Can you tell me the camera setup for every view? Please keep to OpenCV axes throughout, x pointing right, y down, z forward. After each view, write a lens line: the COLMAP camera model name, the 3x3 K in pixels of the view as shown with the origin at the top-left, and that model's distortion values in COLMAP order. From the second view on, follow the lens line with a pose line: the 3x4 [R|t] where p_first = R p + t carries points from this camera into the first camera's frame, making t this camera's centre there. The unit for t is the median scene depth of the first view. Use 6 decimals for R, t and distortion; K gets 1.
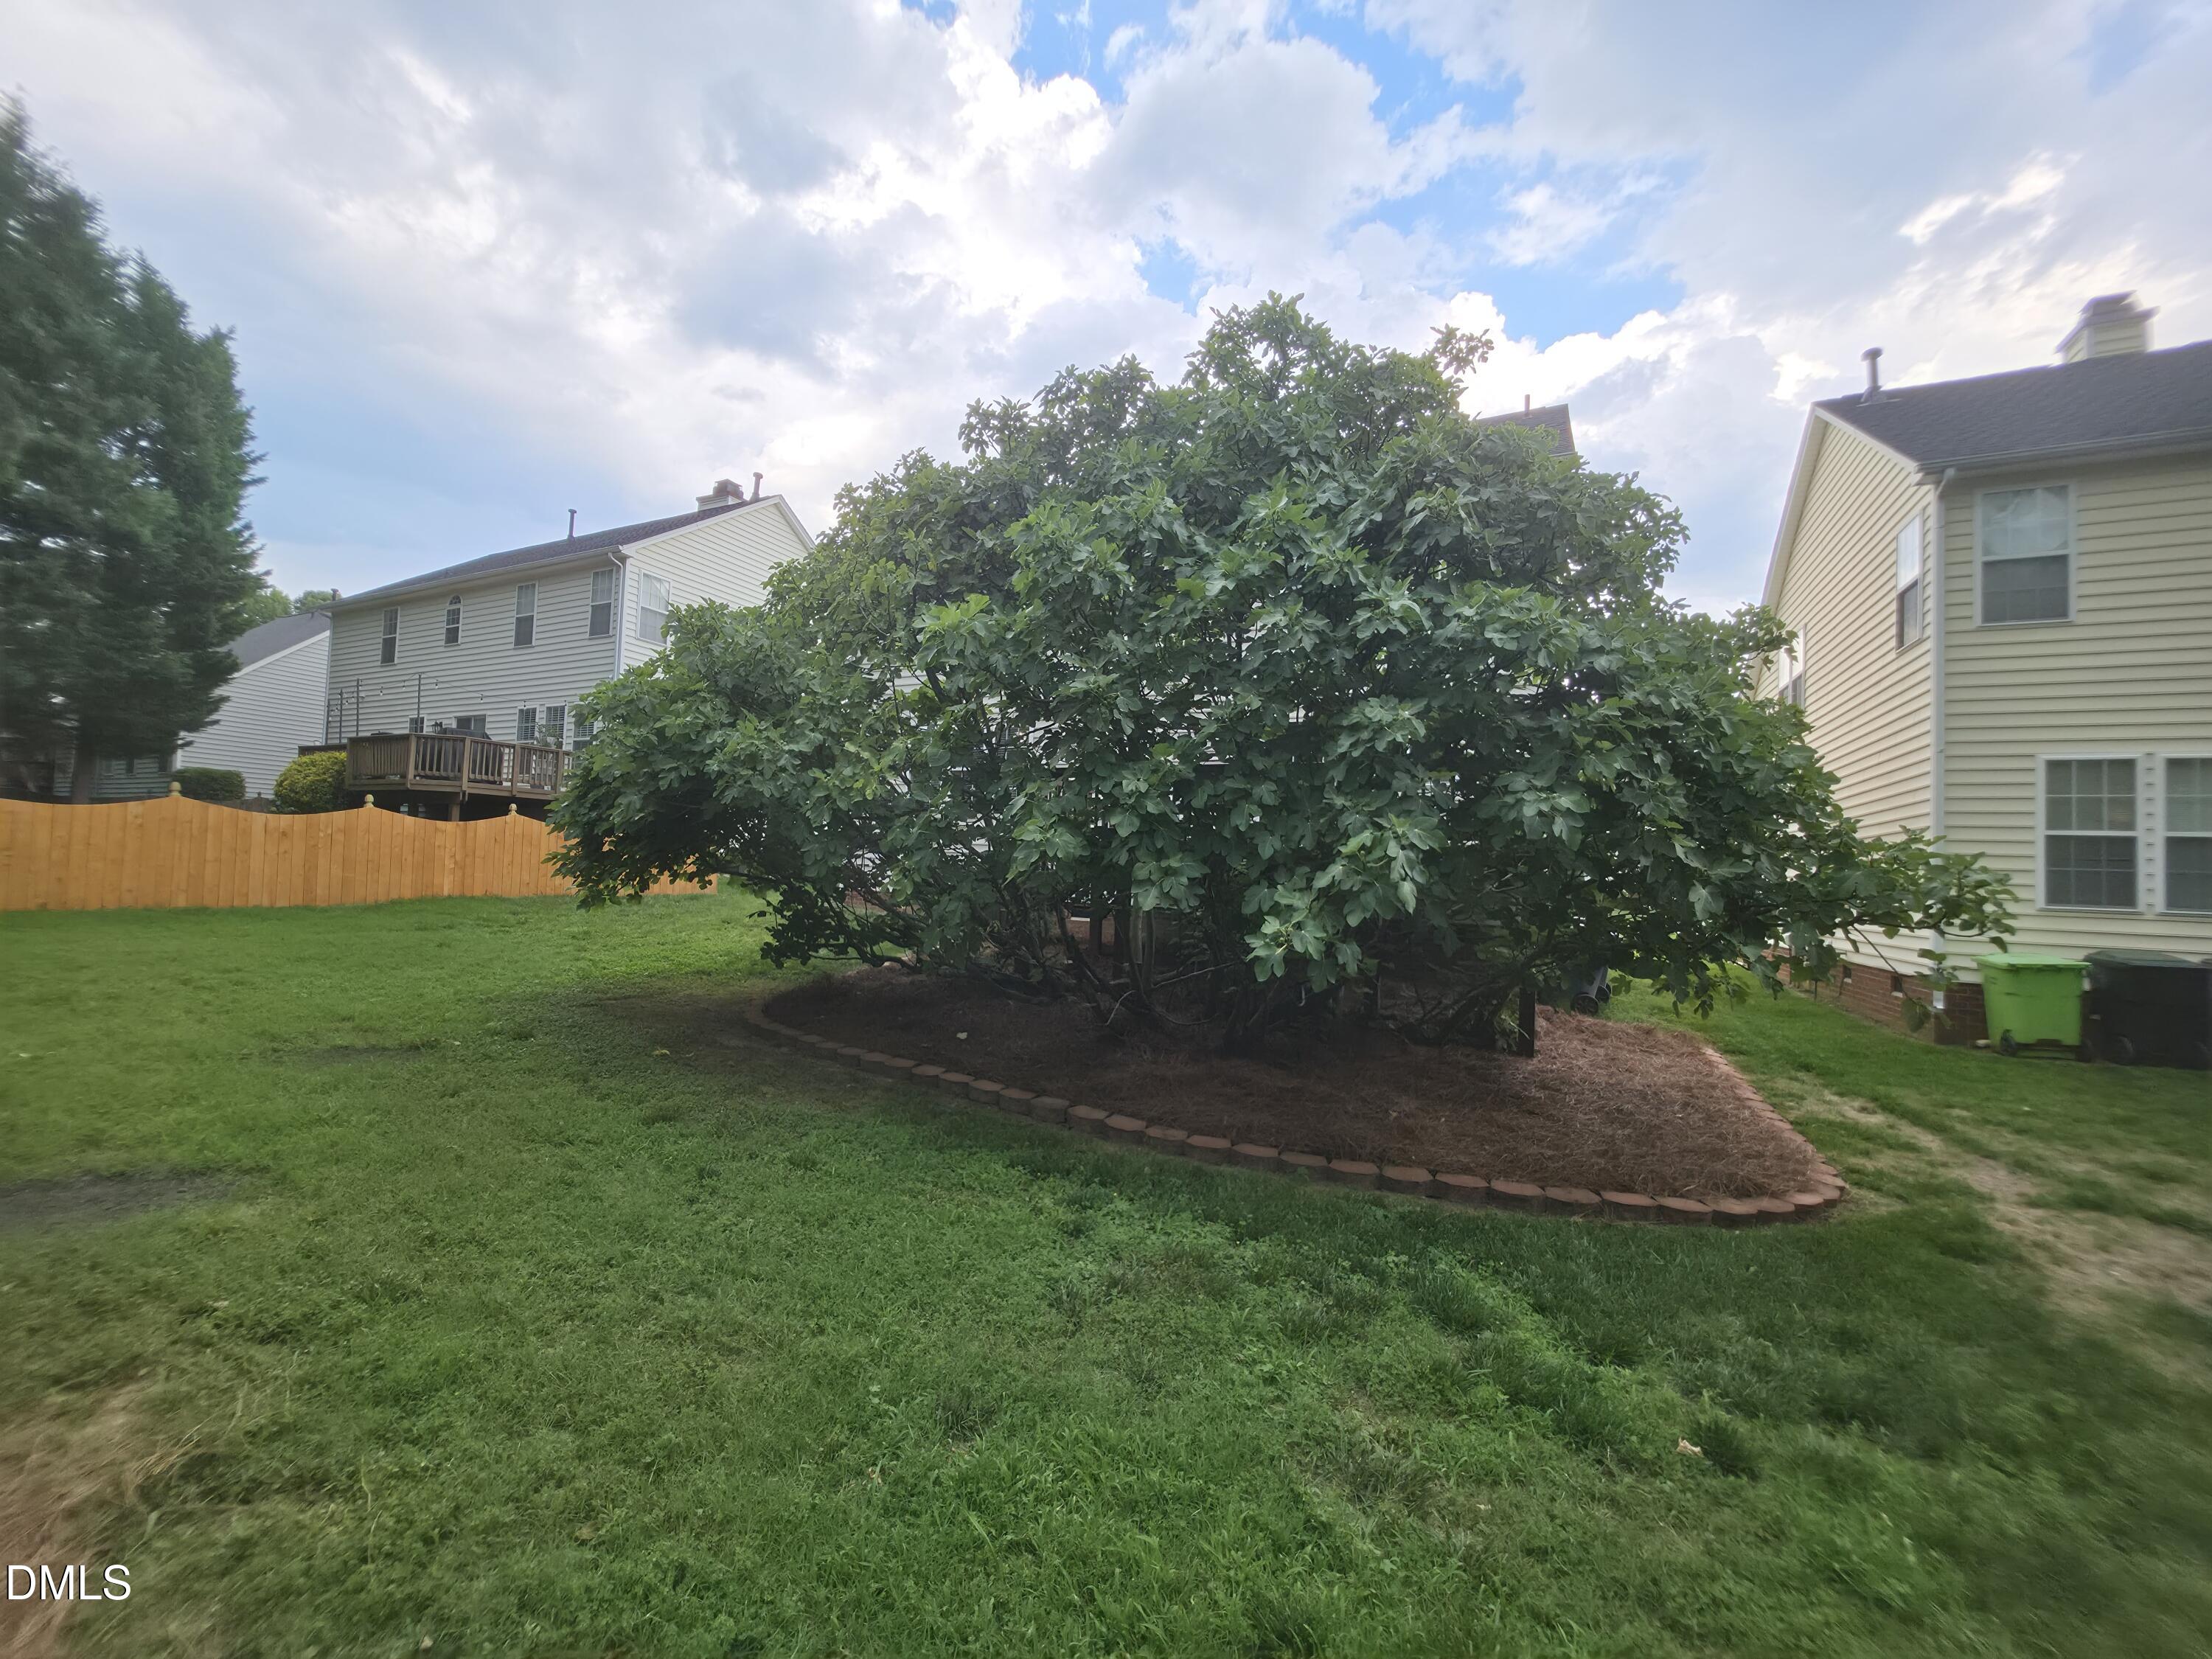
lens RADIAL K [[896.2, 0, 1099.2], [0, 896.2, 832.8], [0, 0, 1]] dist [-0.005120, 0.001586]
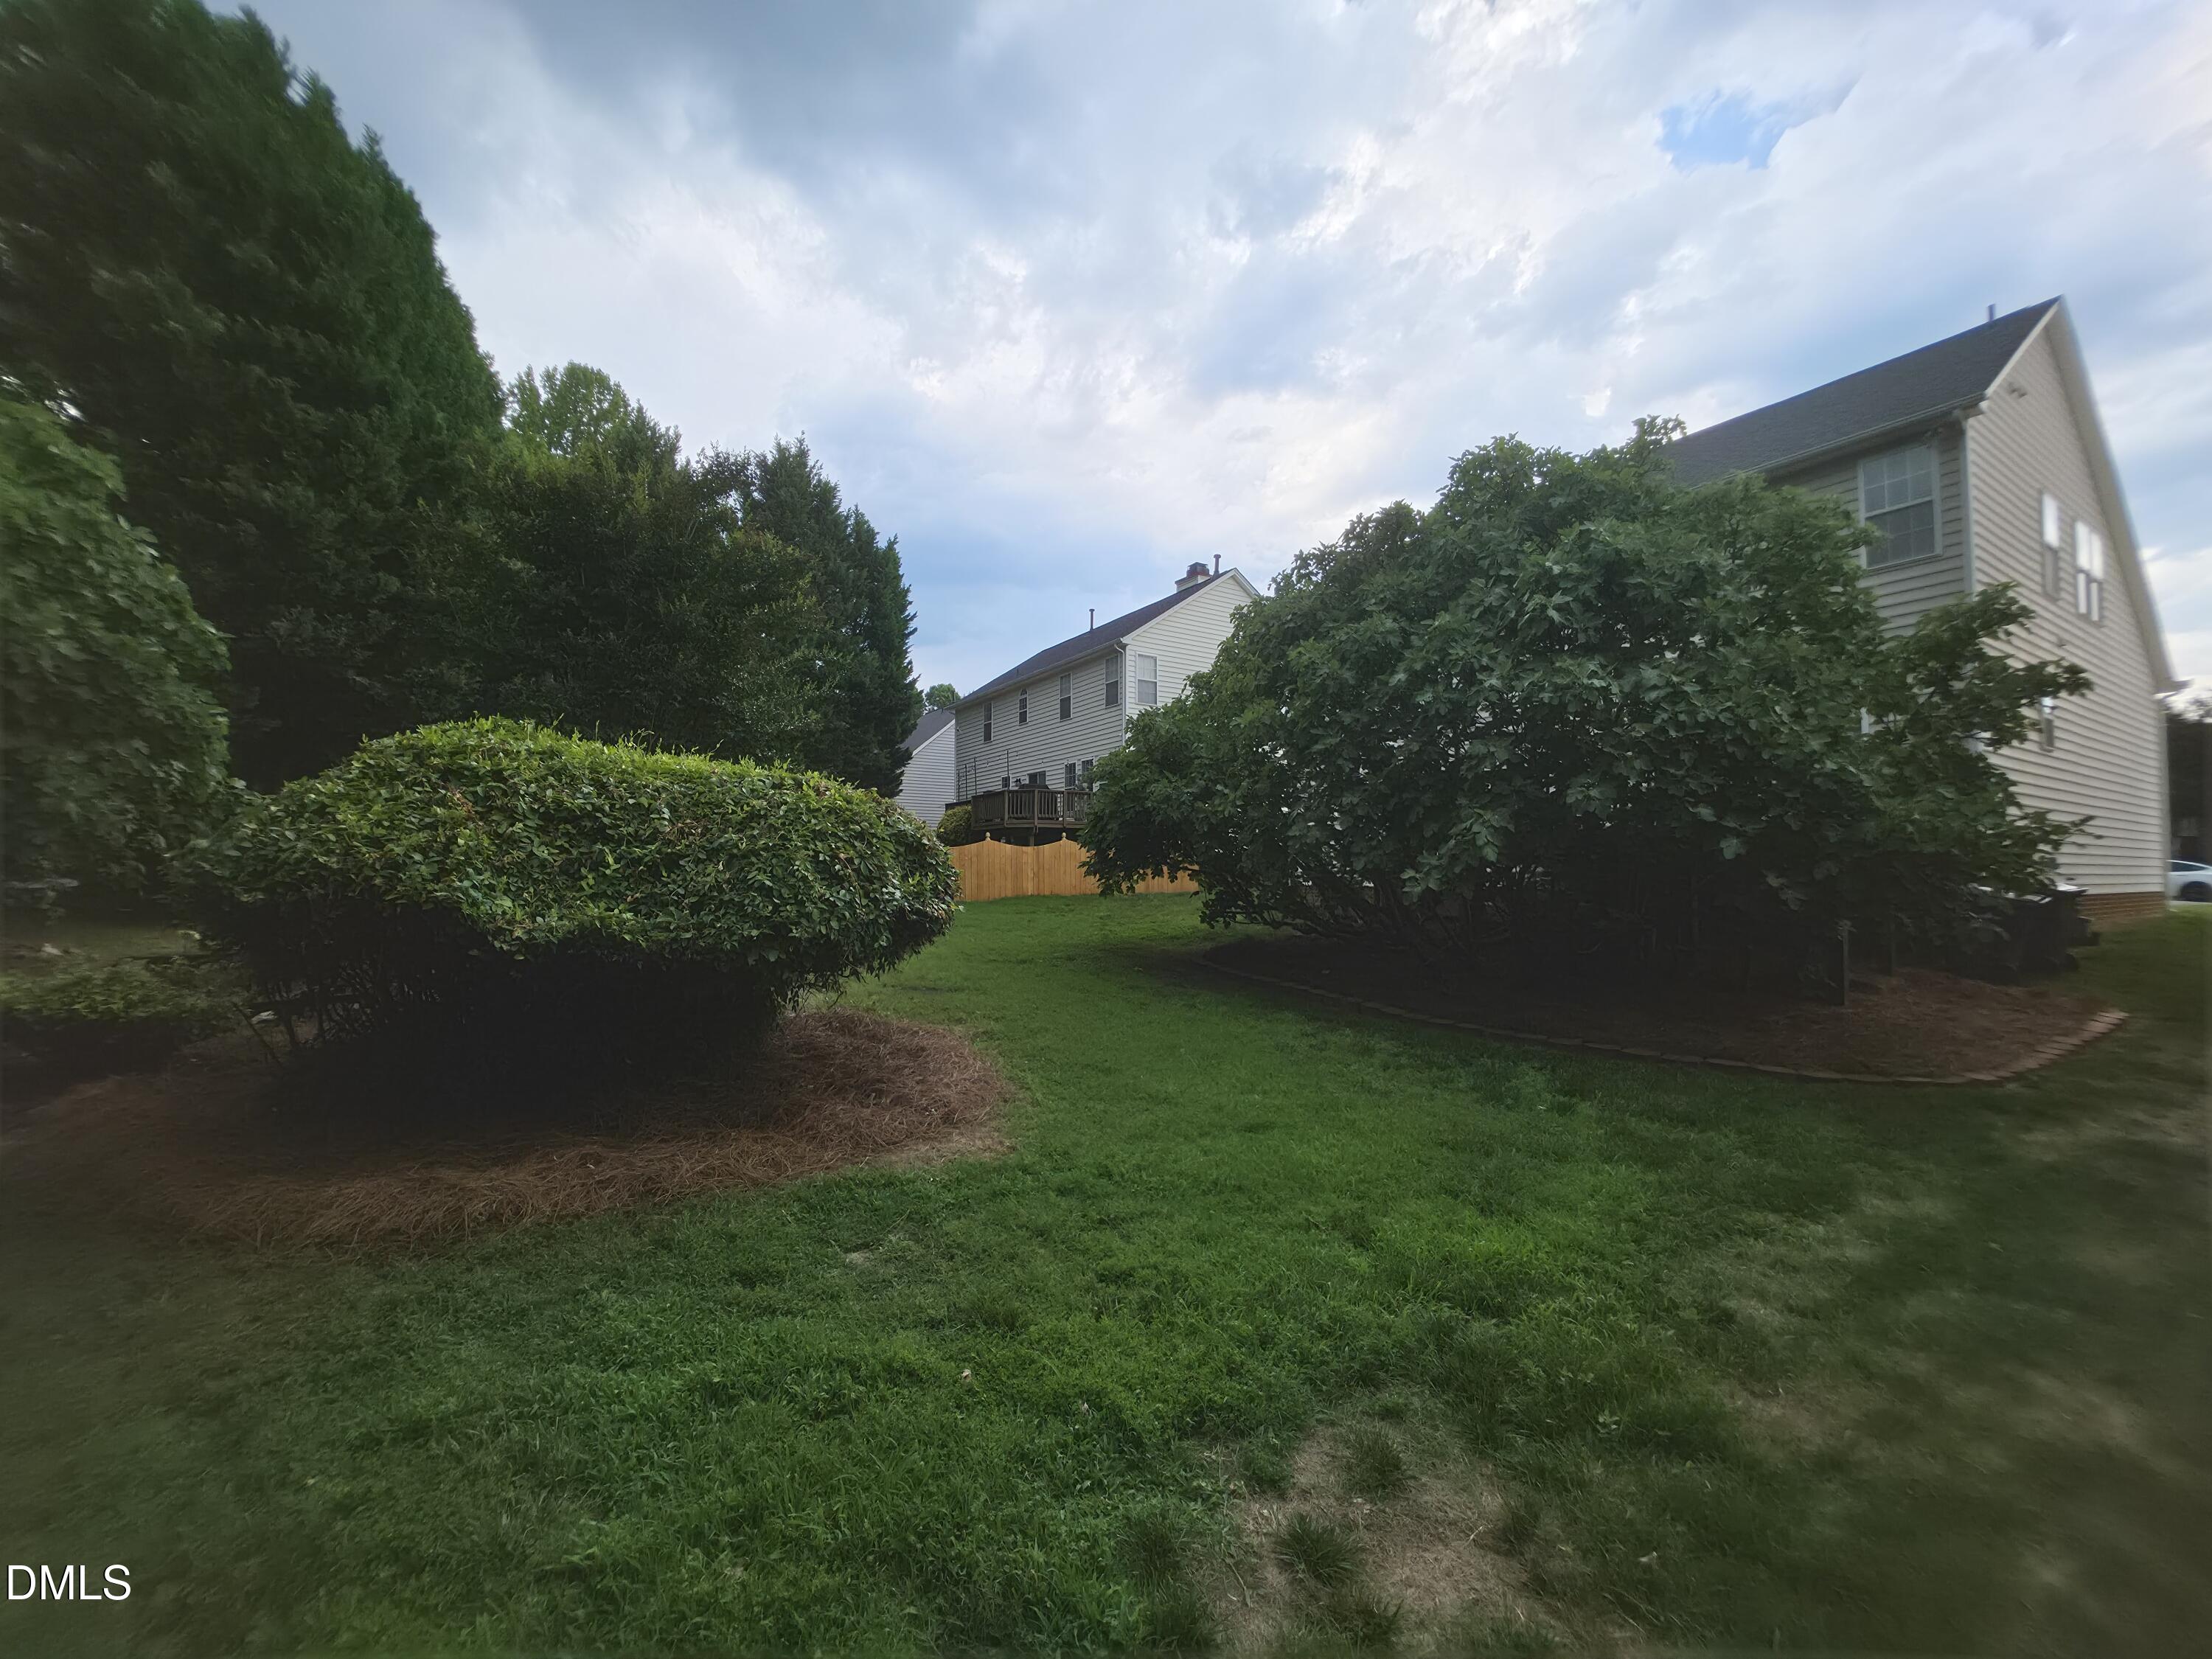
lens RADIAL K [[896.2, 0, 1101.3], [0, 896.2, 831.0], [0, 0, 1]] dist [-0.005120, 0.001586]
pose [[0.854475, -0.058428, -0.516196, 0.154897], [0.050773, 0.998291, -0.028950, 0.009945], [0.517005, -0.001471, 0.855981, -0.223596]]
